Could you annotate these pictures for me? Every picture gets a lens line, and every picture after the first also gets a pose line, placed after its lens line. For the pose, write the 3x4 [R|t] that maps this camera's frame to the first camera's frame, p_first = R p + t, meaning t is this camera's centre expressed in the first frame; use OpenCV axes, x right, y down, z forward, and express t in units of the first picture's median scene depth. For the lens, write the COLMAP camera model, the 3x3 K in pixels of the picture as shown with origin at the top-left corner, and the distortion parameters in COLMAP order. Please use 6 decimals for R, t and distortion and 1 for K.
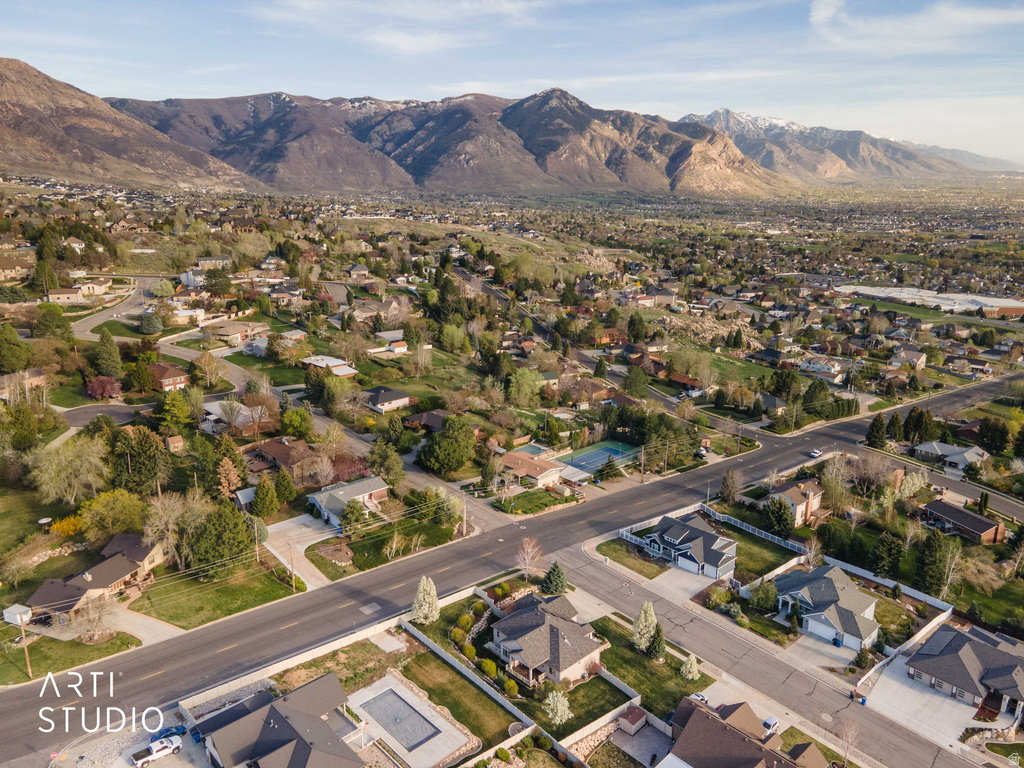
lens RADIAL K [[747.2, 0, 501.2], [0, 747.2, 379.2], [0, 0, 1]] dist [0.031380, 0.018209]
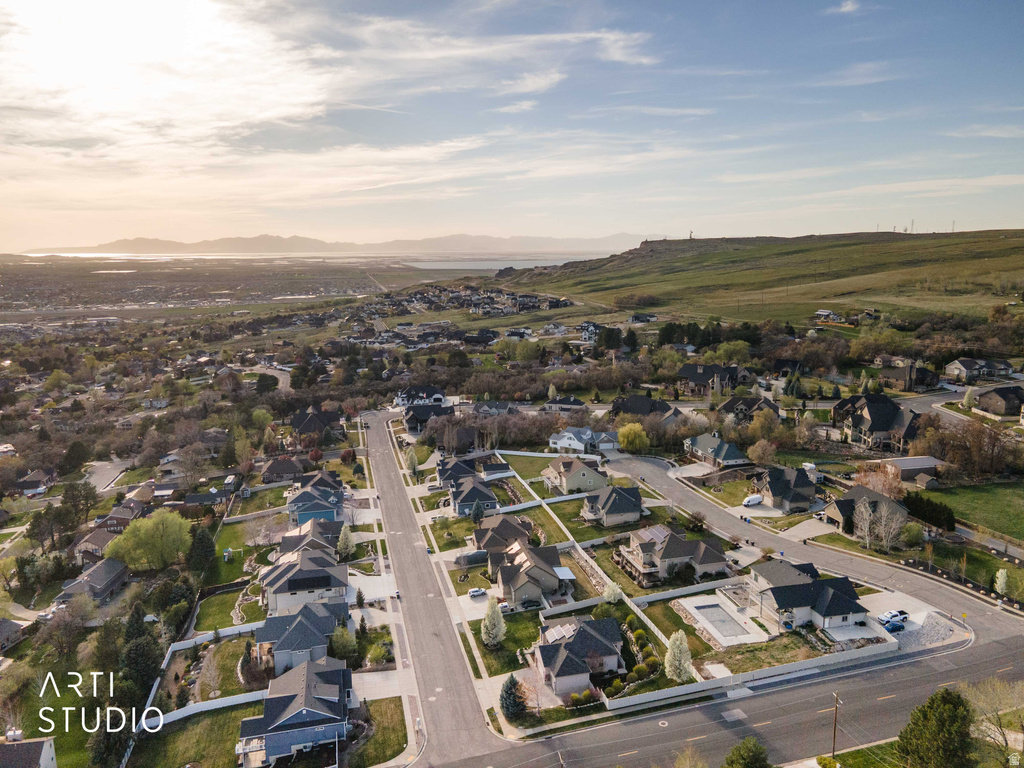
lens RADIAL K [[752.7, 0, 497.1], [0, 752.7, 379.7], [0, 0, 1]] dist [0.034785, -0.002616]
pose [[-0.865071, -0.075146, 0.495989, -0.192452], [0.149302, 0.905344, 0.397569, -0.250504], [-0.478917, 0.417977, -0.771967, 0.920783]]
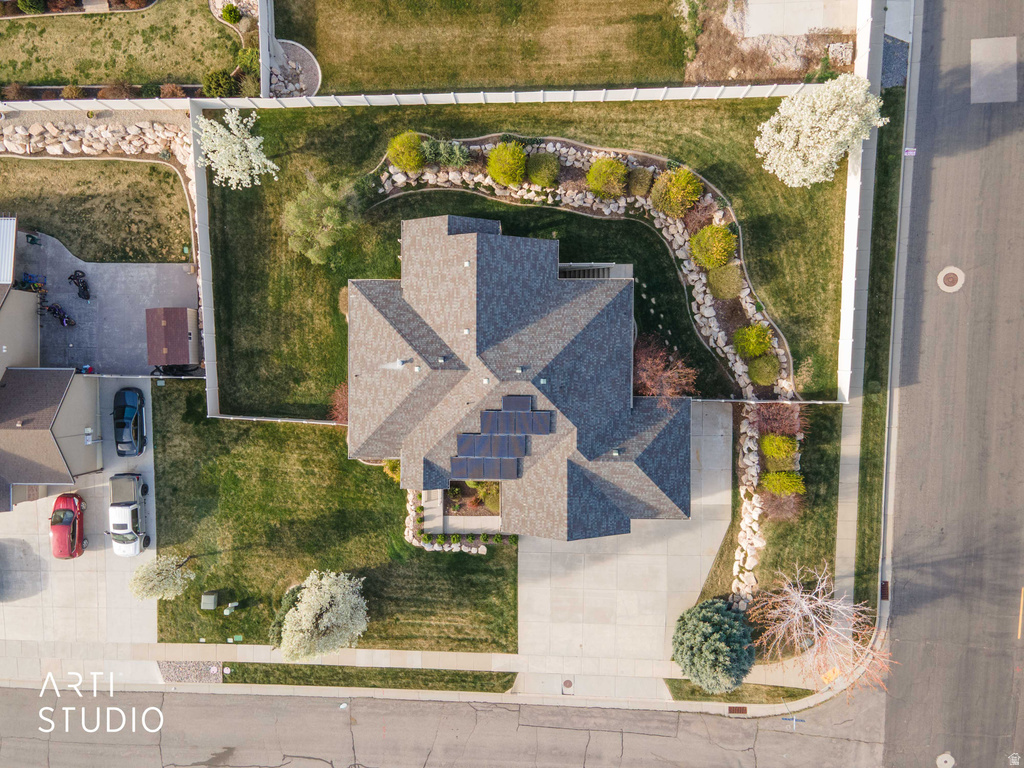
lens RADIAL K [[751.2, 0, 503.1], [0, 751.2, 382.7], [0, 0, 1]] dist [0.039104, 0.023587]
pose [[-0.679954, 0.732315, 0.037108, 0.024064], [-0.162394, -0.199747, 0.966297, 0.005598], [0.715046, 0.651011, 0.254742, 0.476786]]
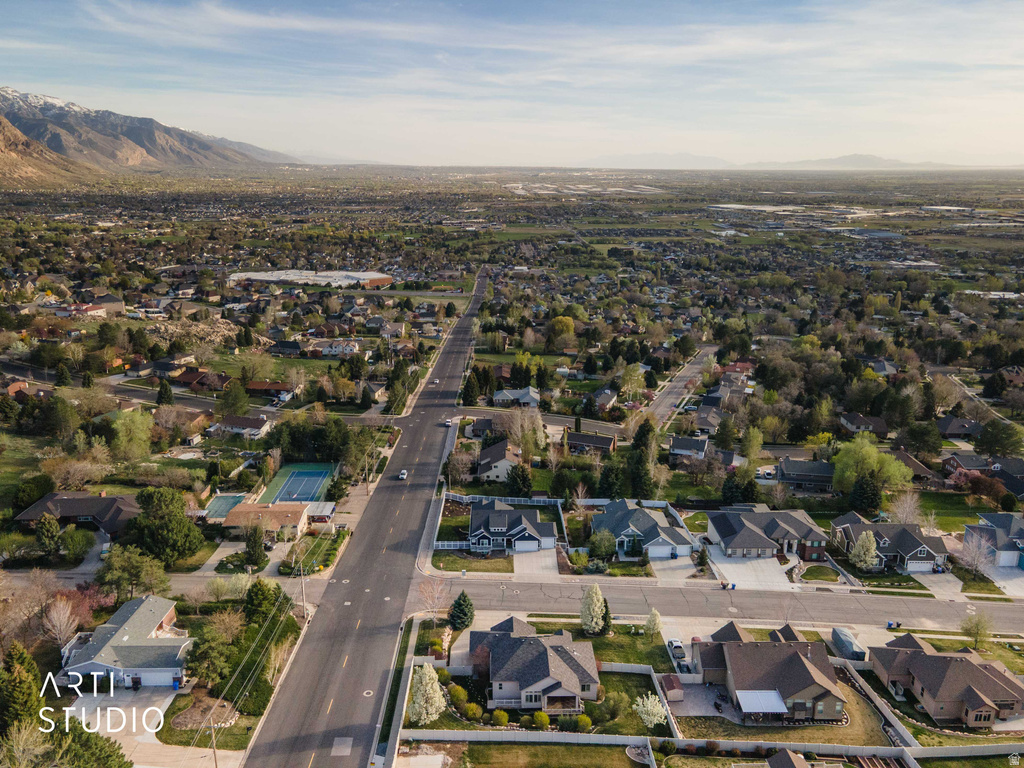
lens RADIAL K [[763.2, 0, 507.8], [0, 763.2, 378.1], [0, 0, 1]] dist [0.013318, 0.064772]
pose [[0.663019, -0.199587, 0.721506, -0.298240], [0.194057, 0.976681, 0.091849, -0.047280], [-0.723013, 0.079115, 0.686289, 0.186321]]
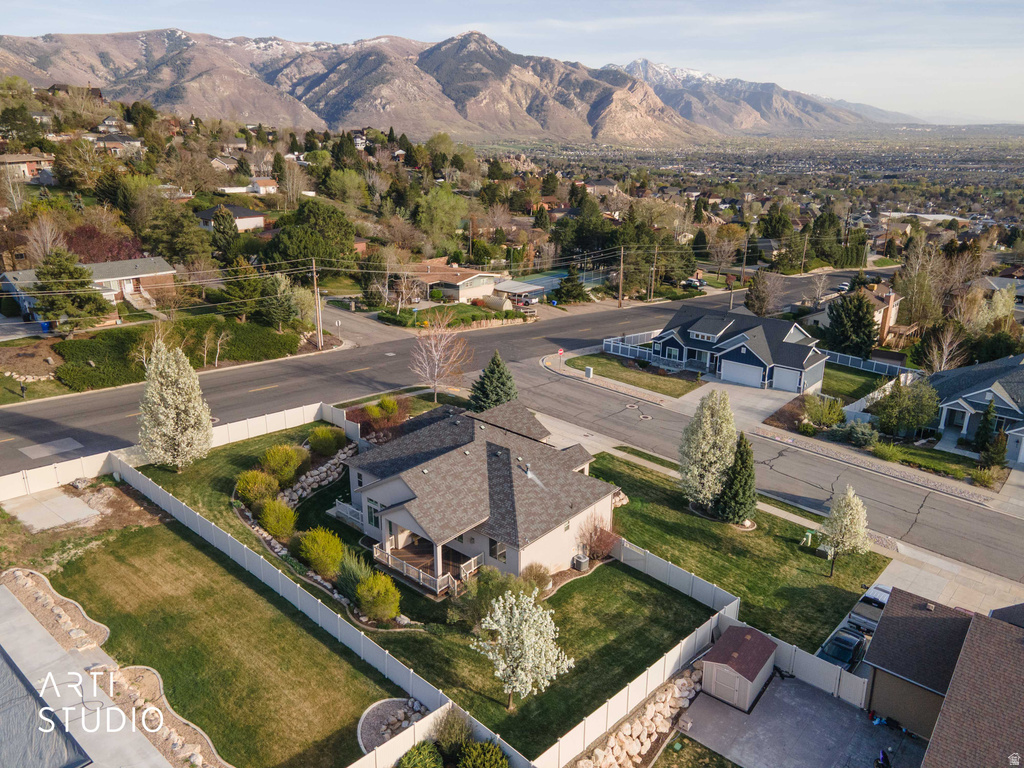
lens RADIAL K [[744.2, 0, 503.8], [0, 744.2, 379.1], [0, 0, 1]] dist [0.044615, 0.011413]
pose [[0.994500, -0.030176, 0.100295, 0.017904], [0.024619, 0.998116, 0.056195, 0.138634], [-0.101801, -0.053417, 0.993370, 0.312298]]
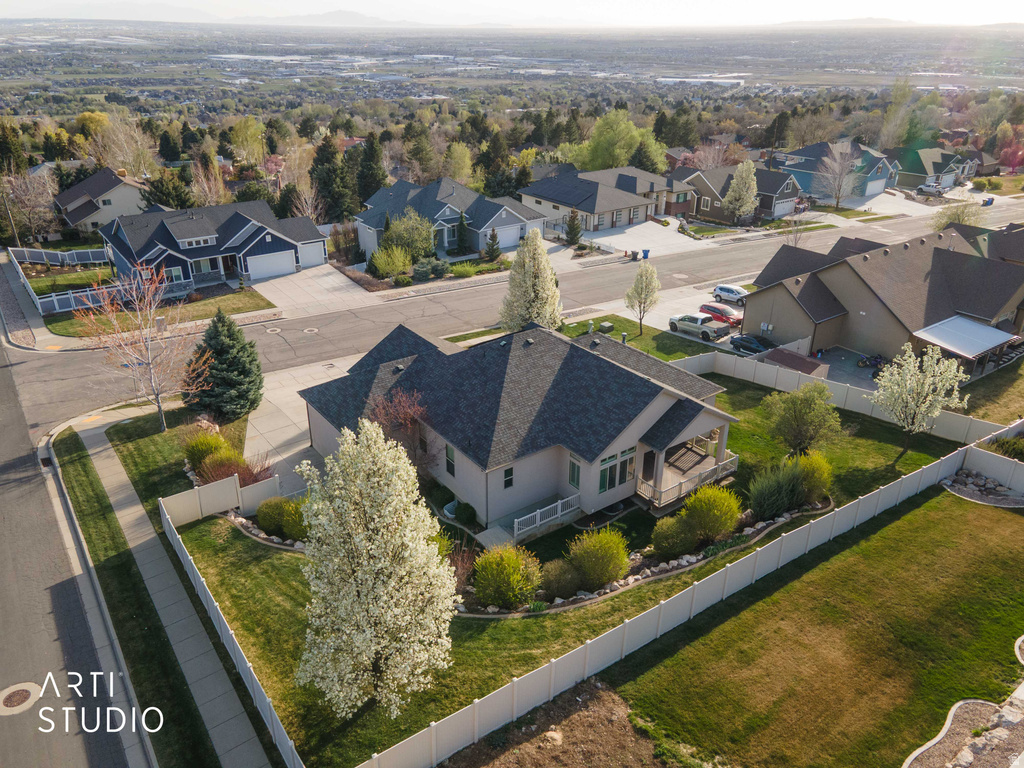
lens RADIAL K [[744.2, 0, 503.8], [0, 744.2, 379.1], [0, 0, 1]] dist [0.044615, 0.011413]
pose [[0.119918, -0.423074, 0.898125, -0.120962], [0.259888, 0.886484, 0.382890, 0.107202], [-0.958164, 0.187496, 0.216257, 0.491558]]
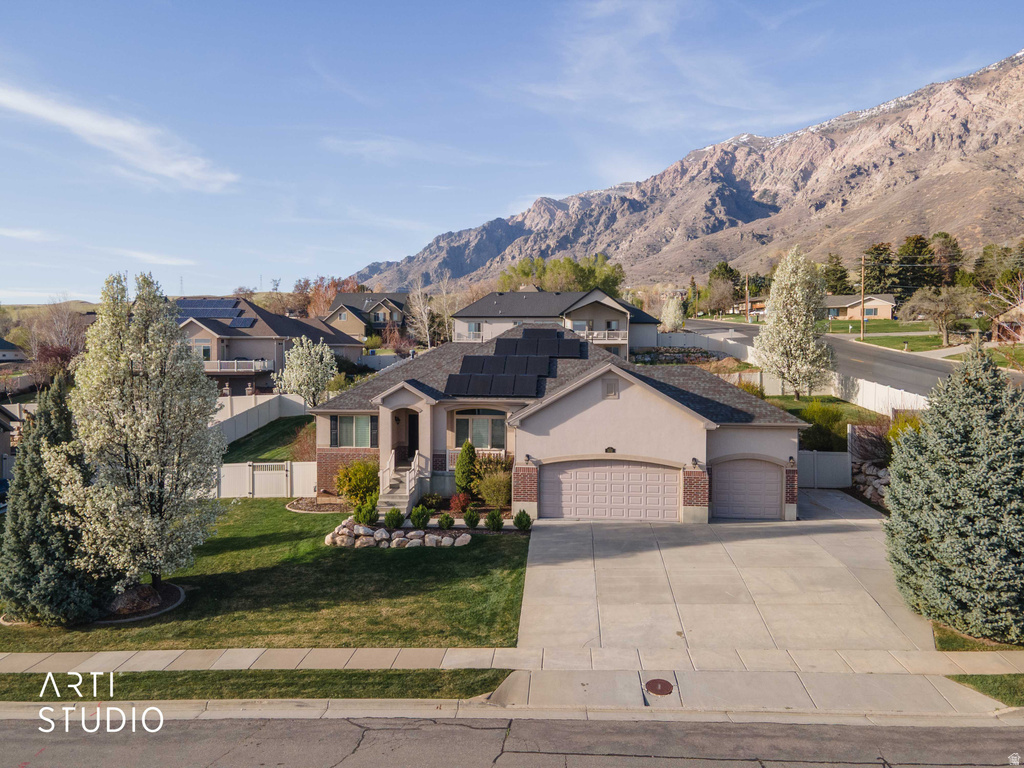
lens RADIAL K [[747.2, 0, 501.2], [0, 747.2, 379.2], [0, 0, 1]] dist [0.031380, 0.018209]
pose [[-0.739378, 0.025421, -0.672810, 0.130576], [-0.180709, 0.955129, 0.234676, 0.138444], [0.648586, 0.295097, -0.701608, 0.618703]]
